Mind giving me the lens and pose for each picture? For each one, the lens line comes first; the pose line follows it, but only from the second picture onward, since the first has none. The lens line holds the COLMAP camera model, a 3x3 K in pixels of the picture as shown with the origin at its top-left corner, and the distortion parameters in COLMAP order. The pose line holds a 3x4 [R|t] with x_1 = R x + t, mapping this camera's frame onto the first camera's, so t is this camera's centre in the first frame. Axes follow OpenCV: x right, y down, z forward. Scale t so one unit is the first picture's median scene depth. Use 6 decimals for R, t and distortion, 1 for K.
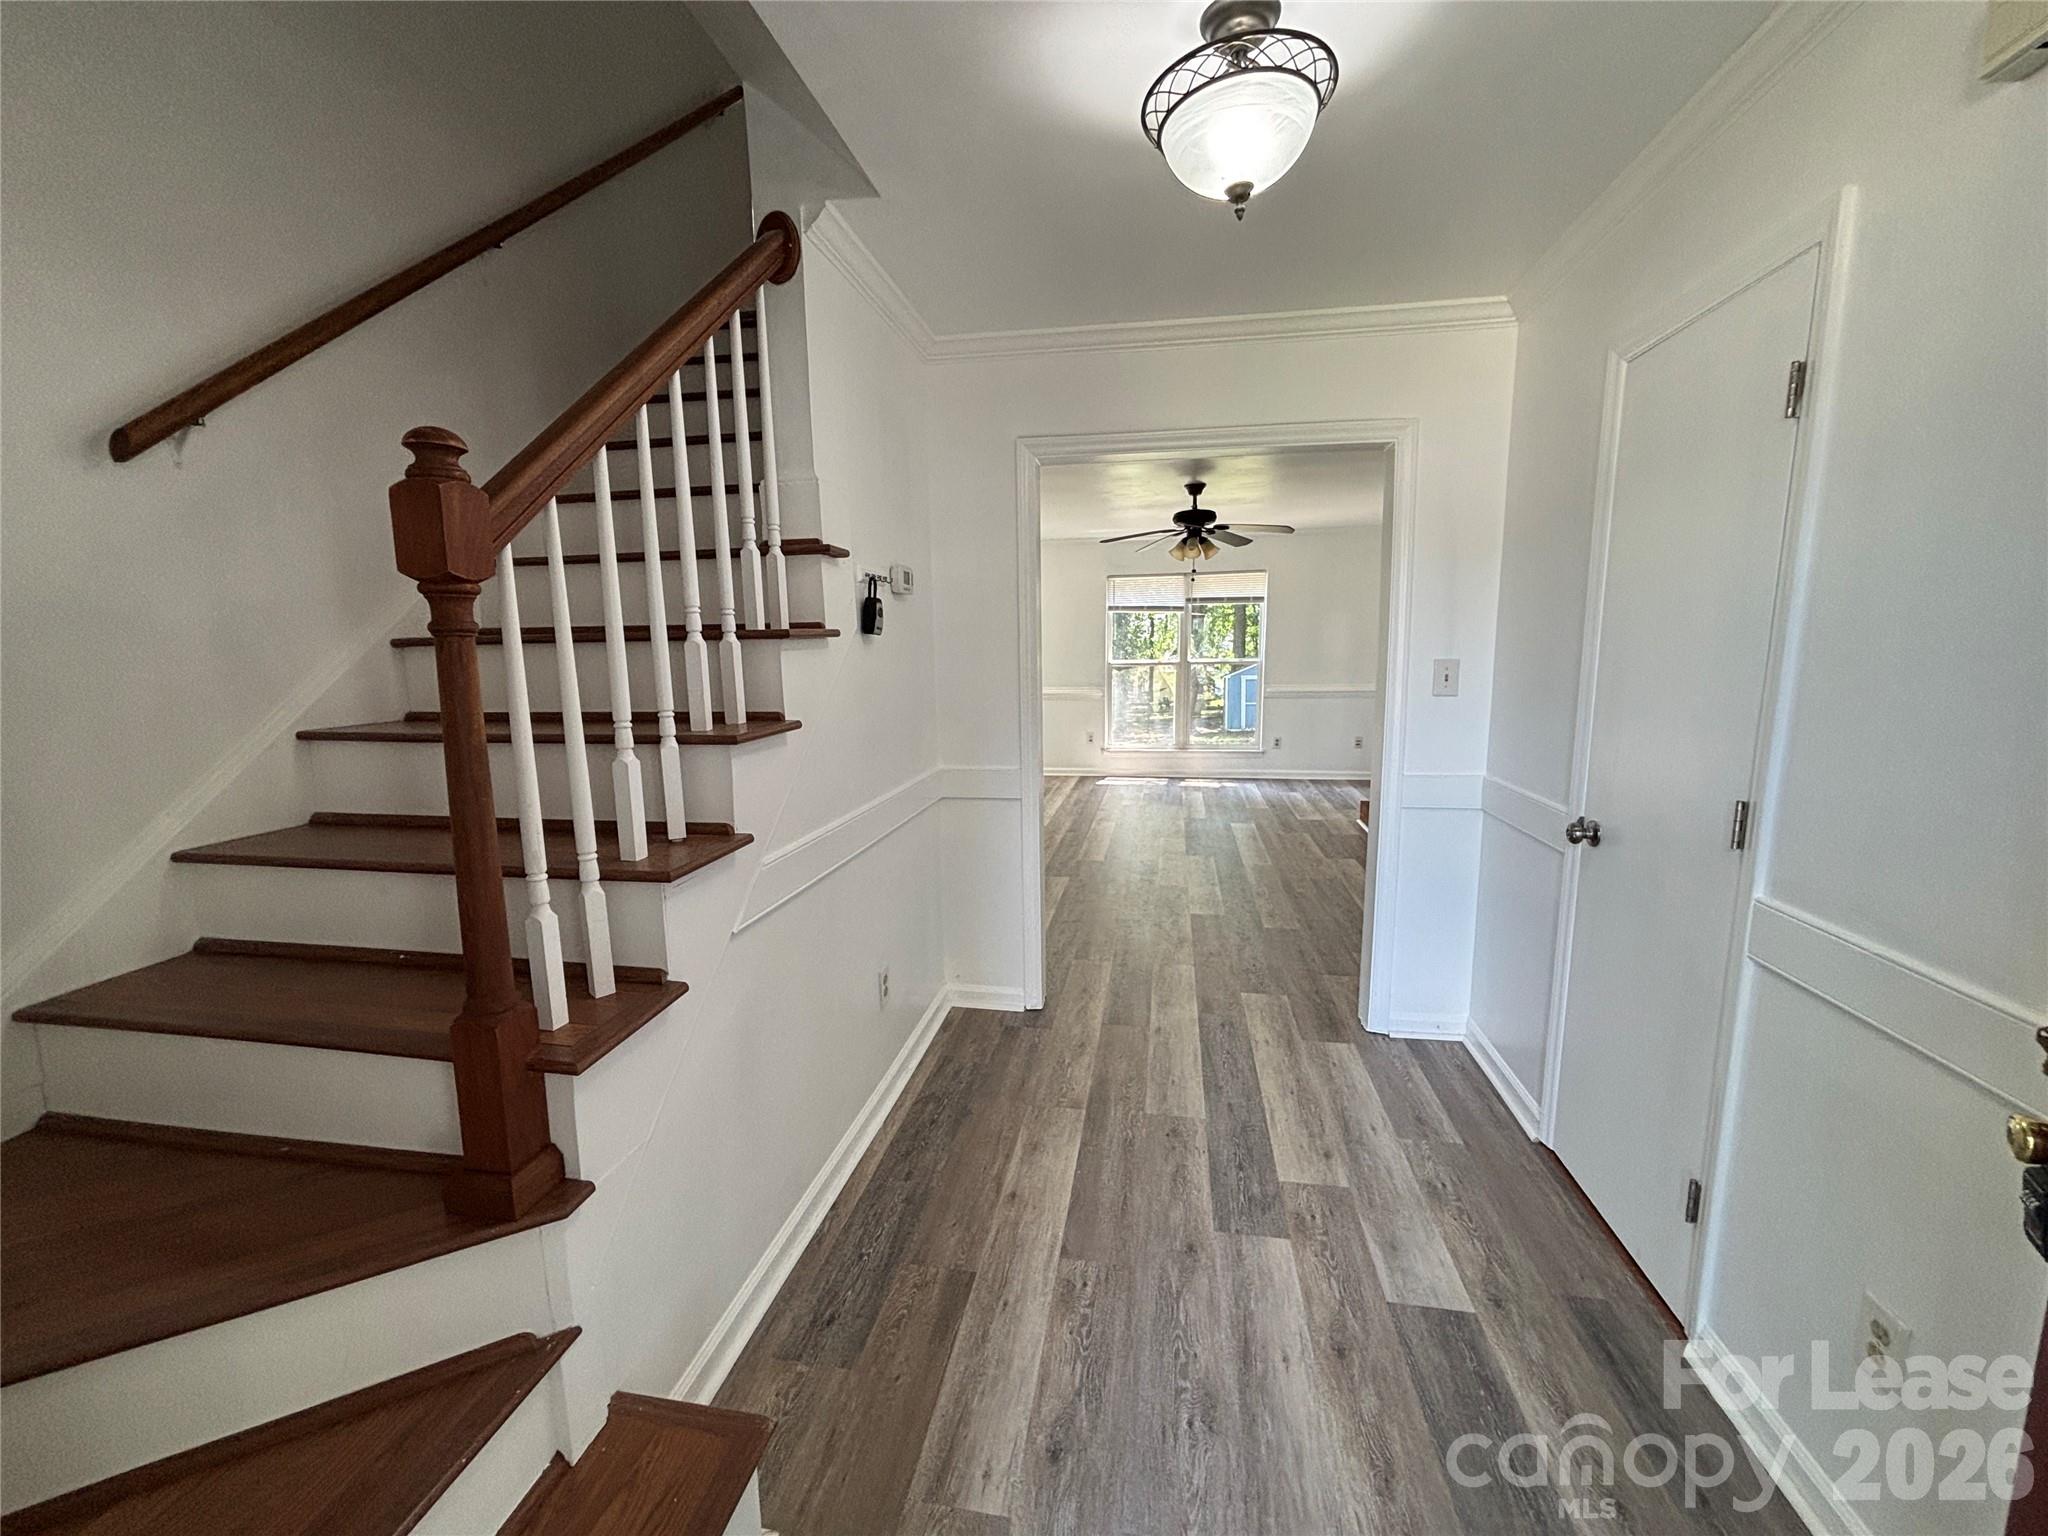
lens RADIAL K [[832.6, 0, 1008.7], [0, 832.6, 768.3], [0, 0, 1]] dist [0.000615, -0.000301]
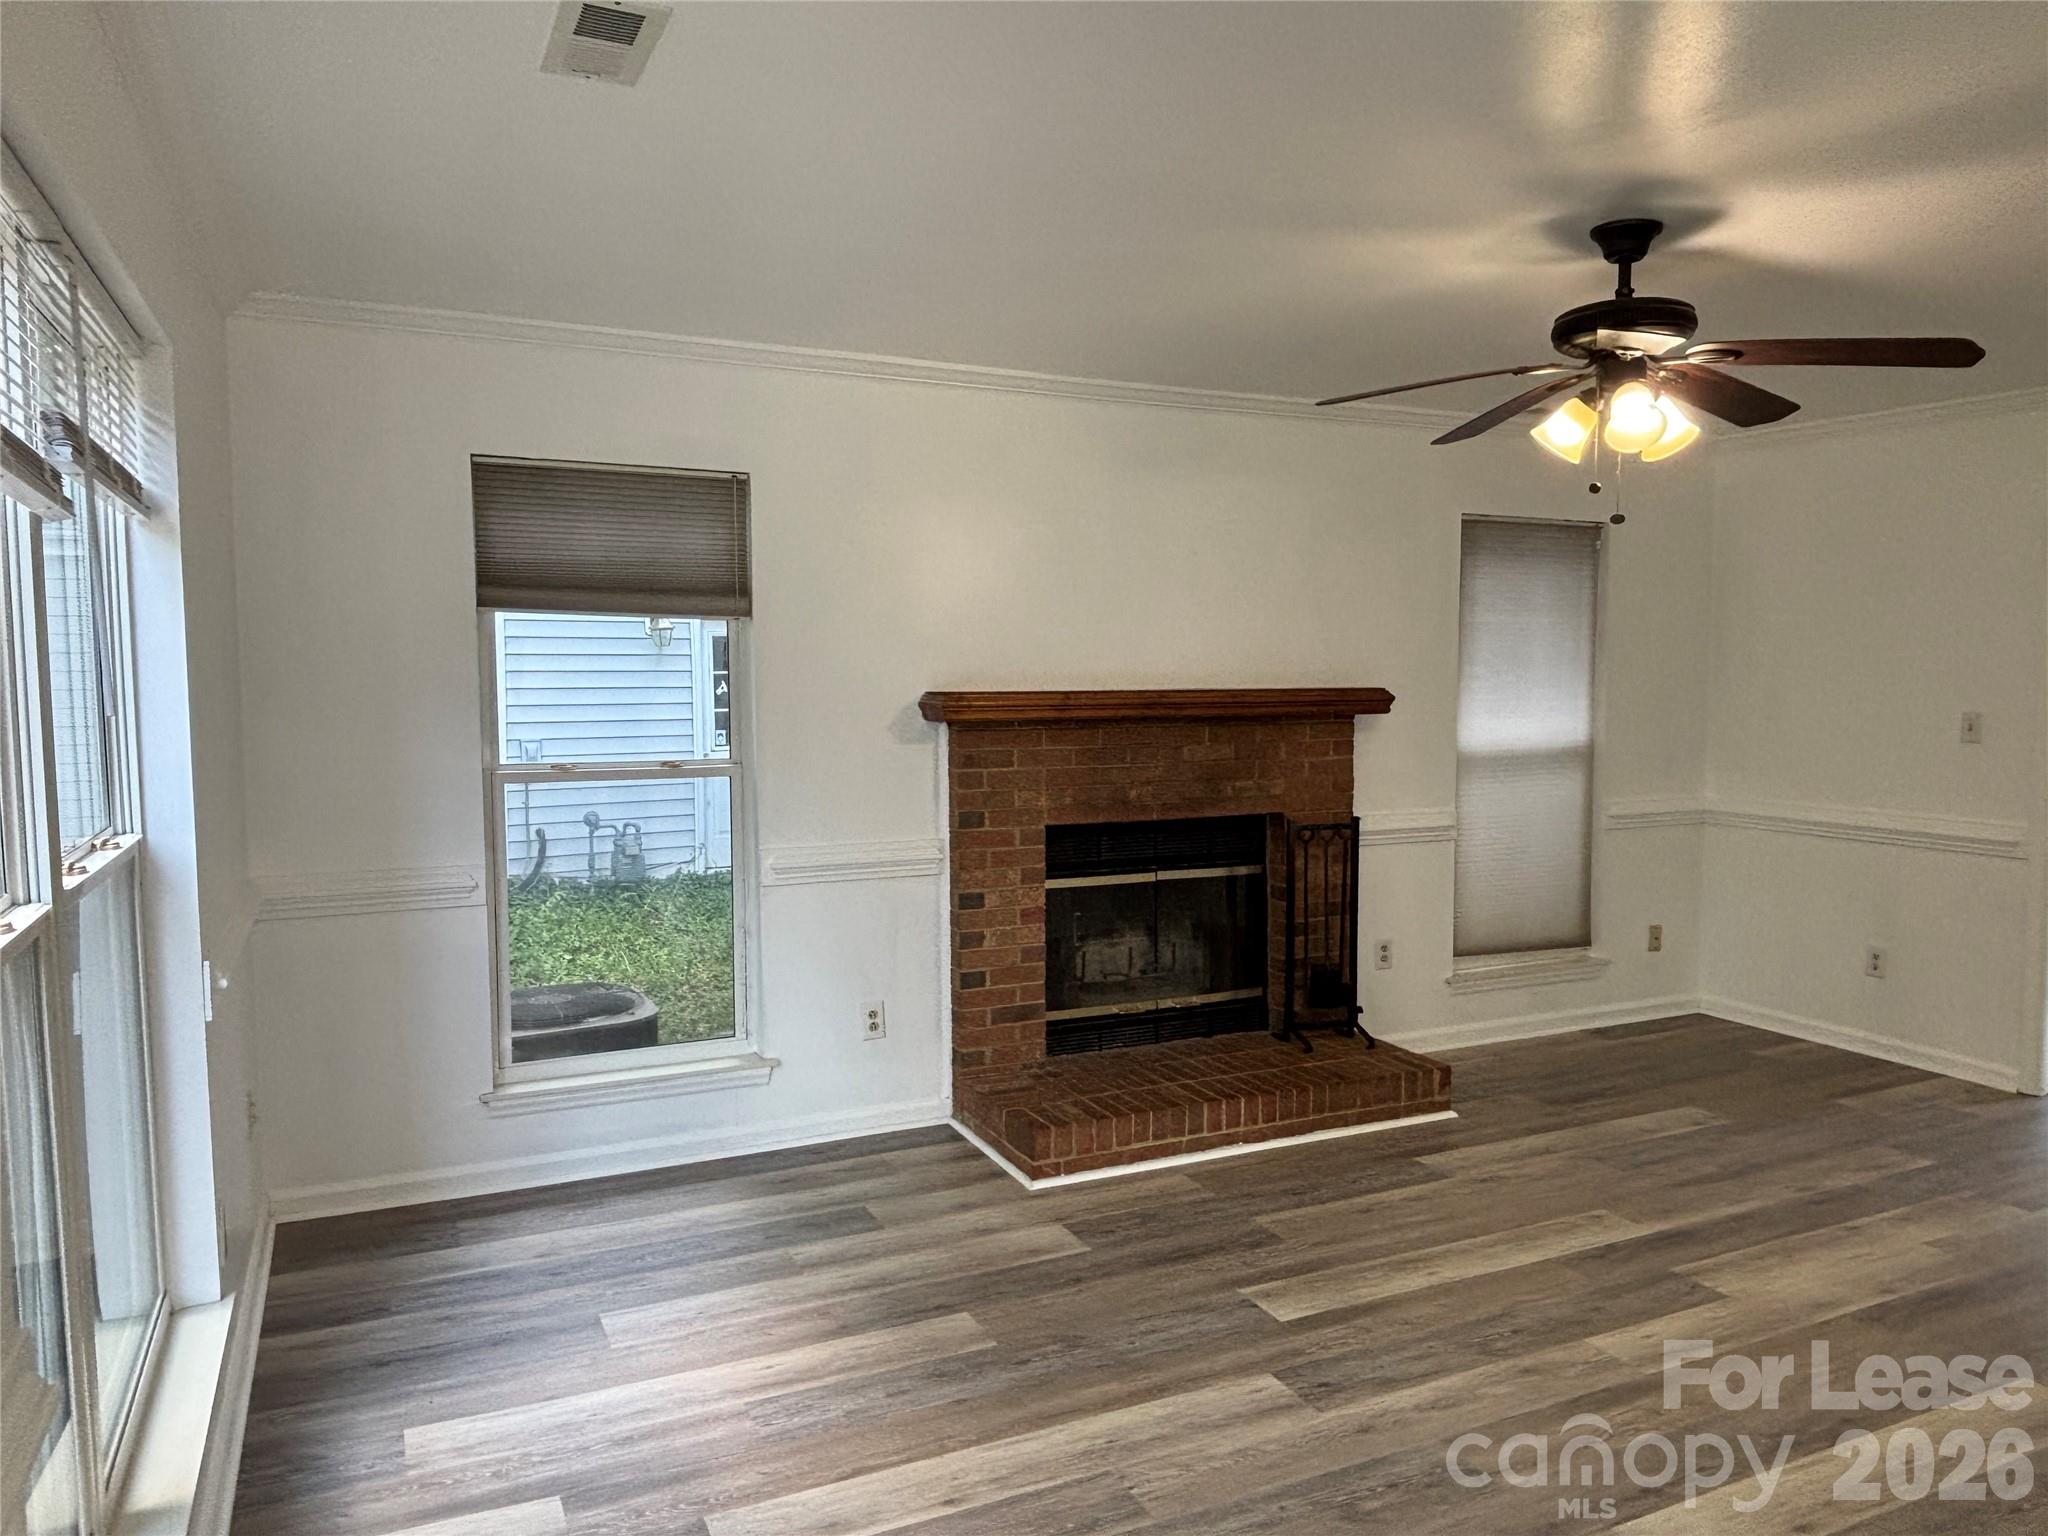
lens RADIAL K [[1397.8, 0, 1014.4], [0, 1397.8, 779.4], [0, 0, 1]] dist [0.003960, -0.005123]
pose [[-0.589365, -0.052717, 0.806145, -0.056862], [0.128696, 0.978999, 0.158109, -0.178589], [-0.797550, 0.196931, -0.570203, 1.105122]]
